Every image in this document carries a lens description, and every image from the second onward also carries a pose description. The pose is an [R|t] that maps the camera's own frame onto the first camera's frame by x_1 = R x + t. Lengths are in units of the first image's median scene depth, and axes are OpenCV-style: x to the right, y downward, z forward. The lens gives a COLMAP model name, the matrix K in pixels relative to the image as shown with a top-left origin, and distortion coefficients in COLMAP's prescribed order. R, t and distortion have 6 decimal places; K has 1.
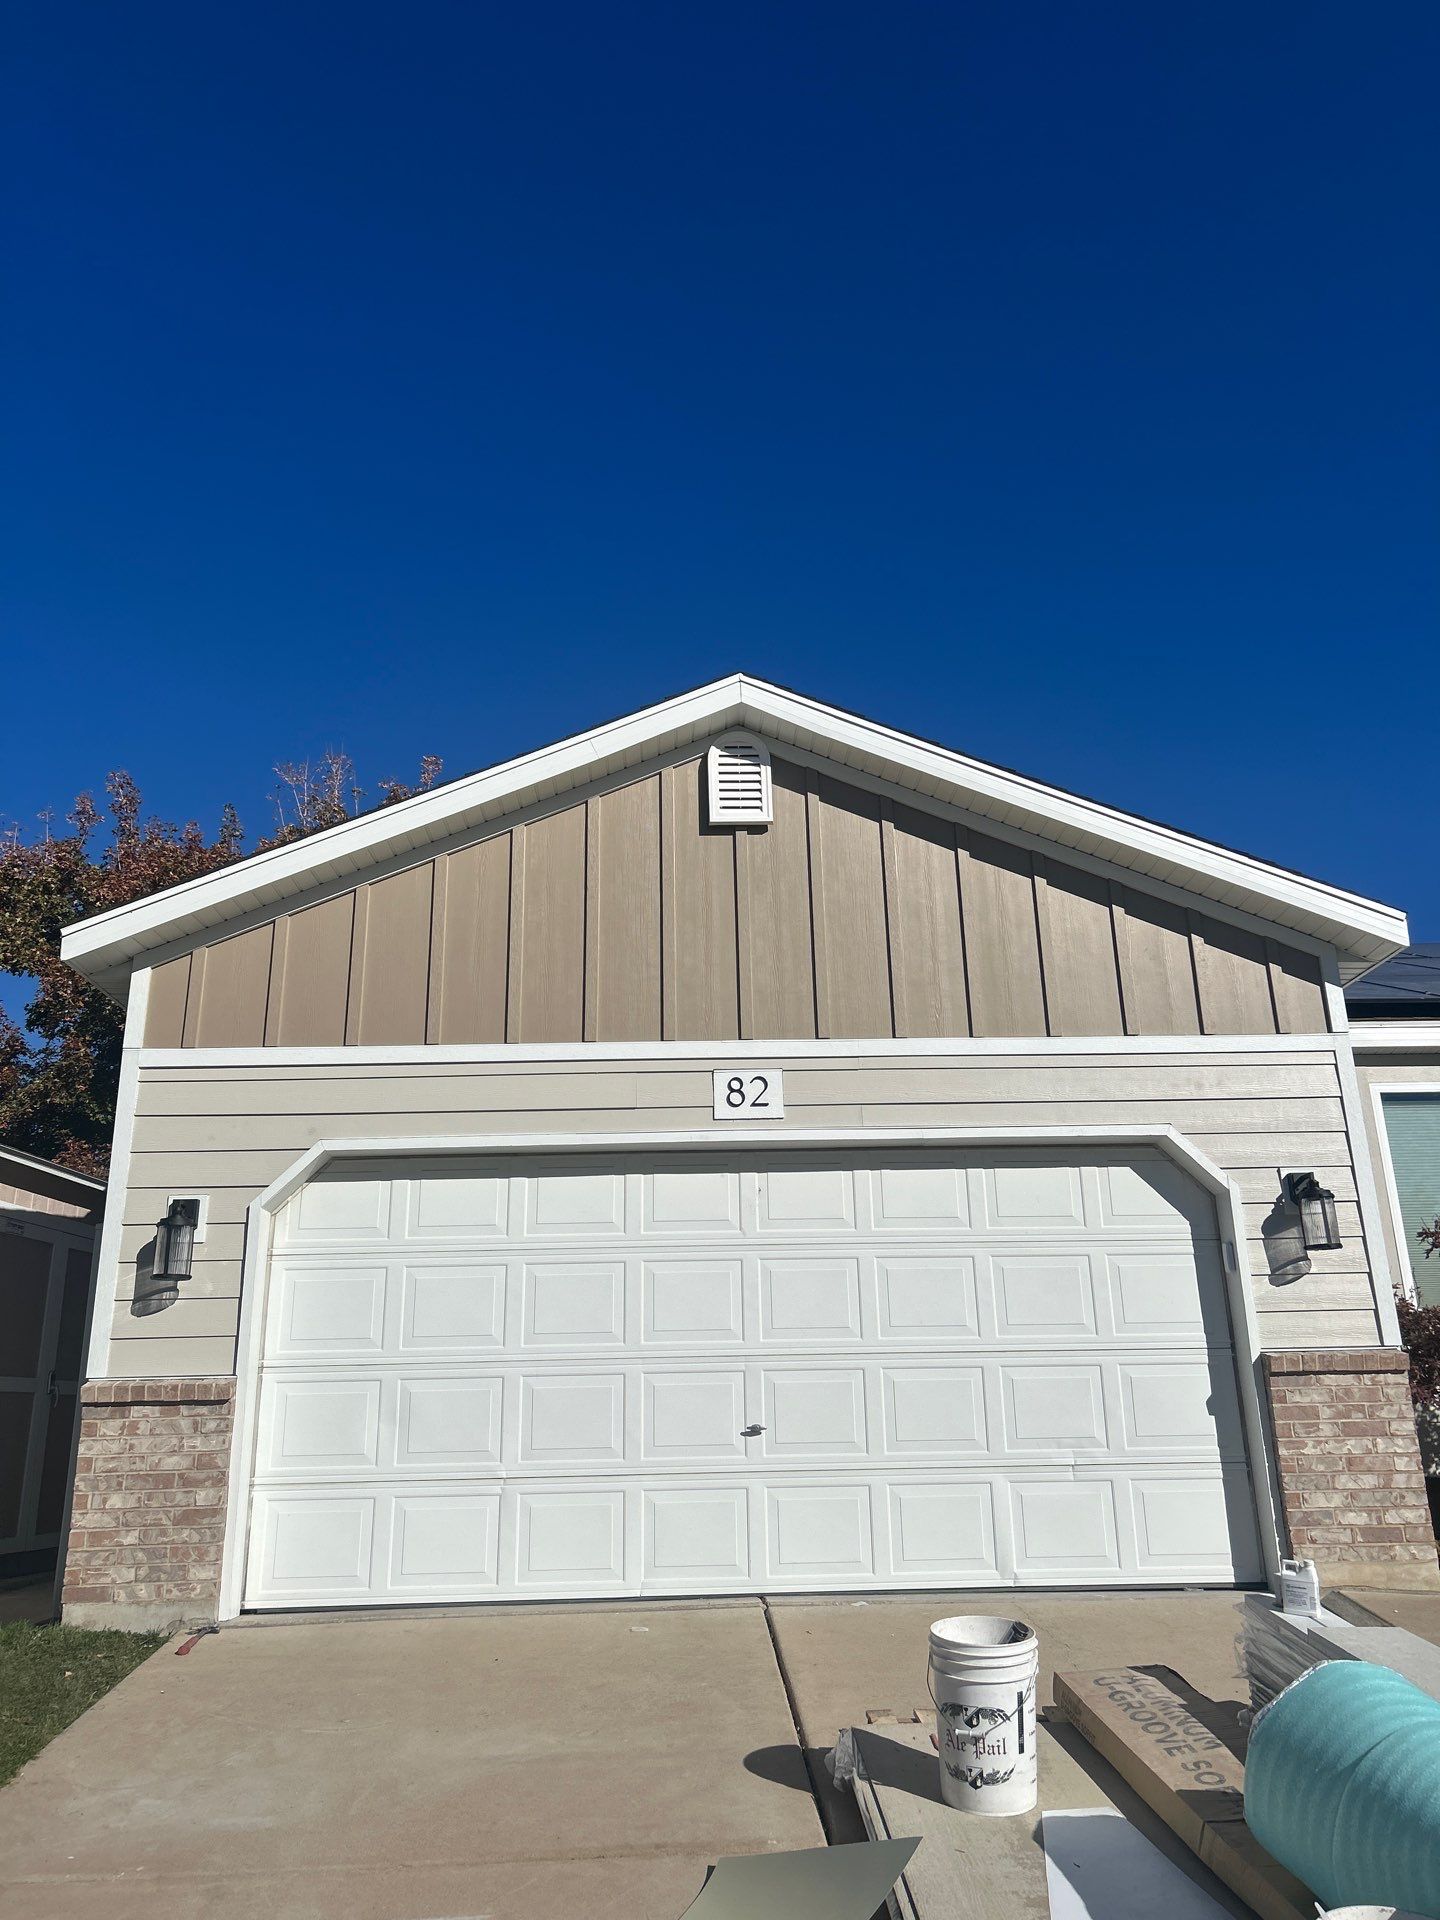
lens RADIAL K [[1476.0, 0, 724.3], [0, 1476.0, 963.9], [0, 0, 1]] dist [0.050140, -0.012398]
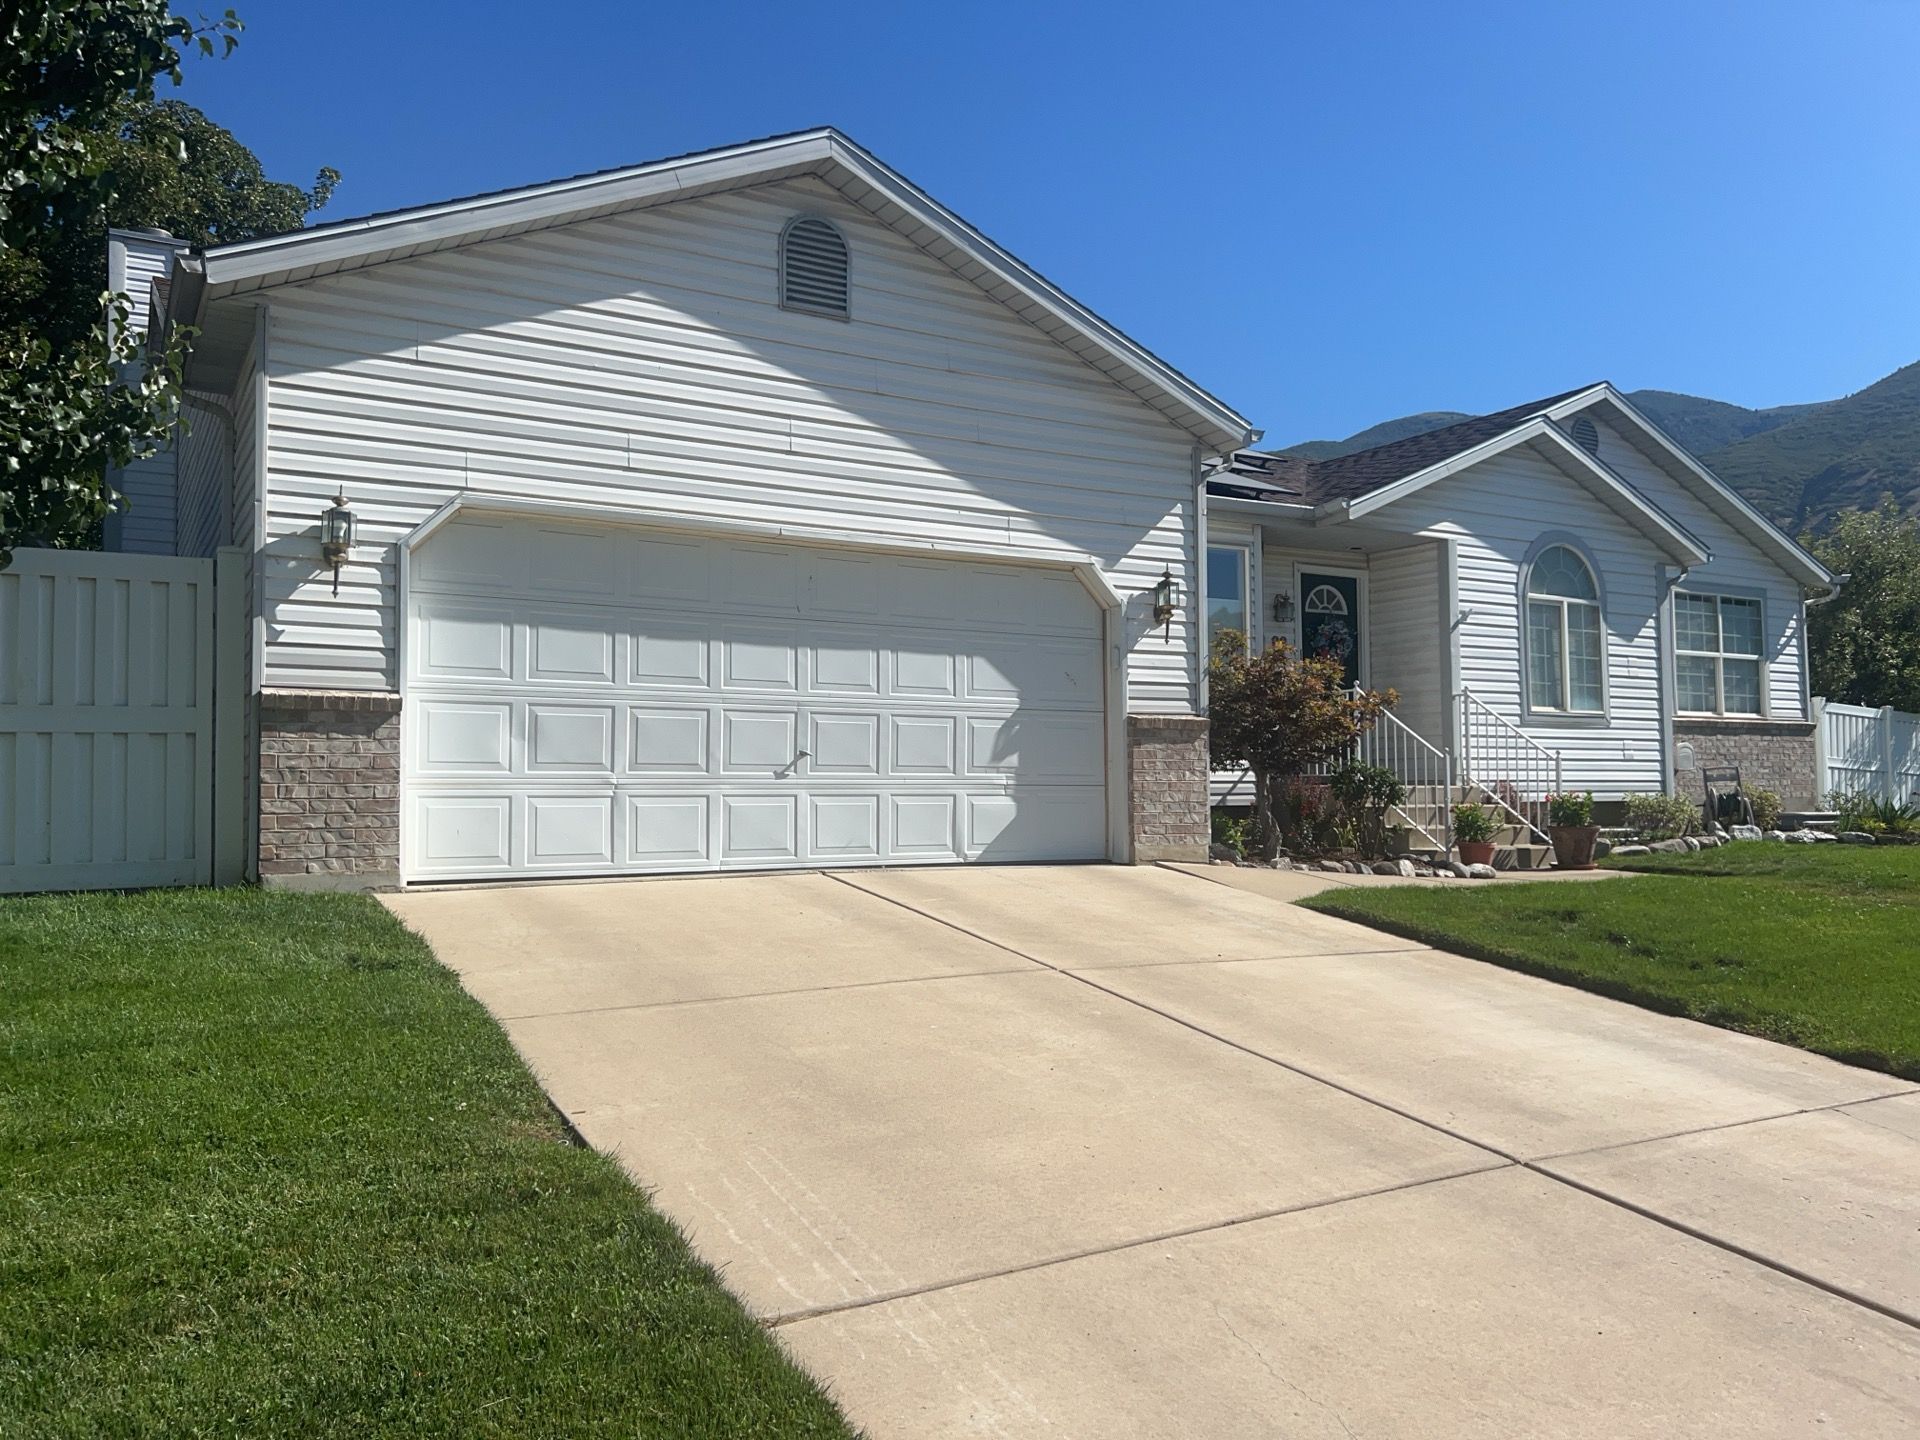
lens RADIAL K [[1476.0, 0, 954.8], [0, 1476.0, 712.6], [0, 0, 1]] dist [0.050140, -0.012398]
pose [[0.868845, 0.049106, 0.492642, -0.531010], [-0.176967, 0.960131, 0.216403, -0.033378], [-0.462375, -0.275203, 0.842896, -0.171047]]
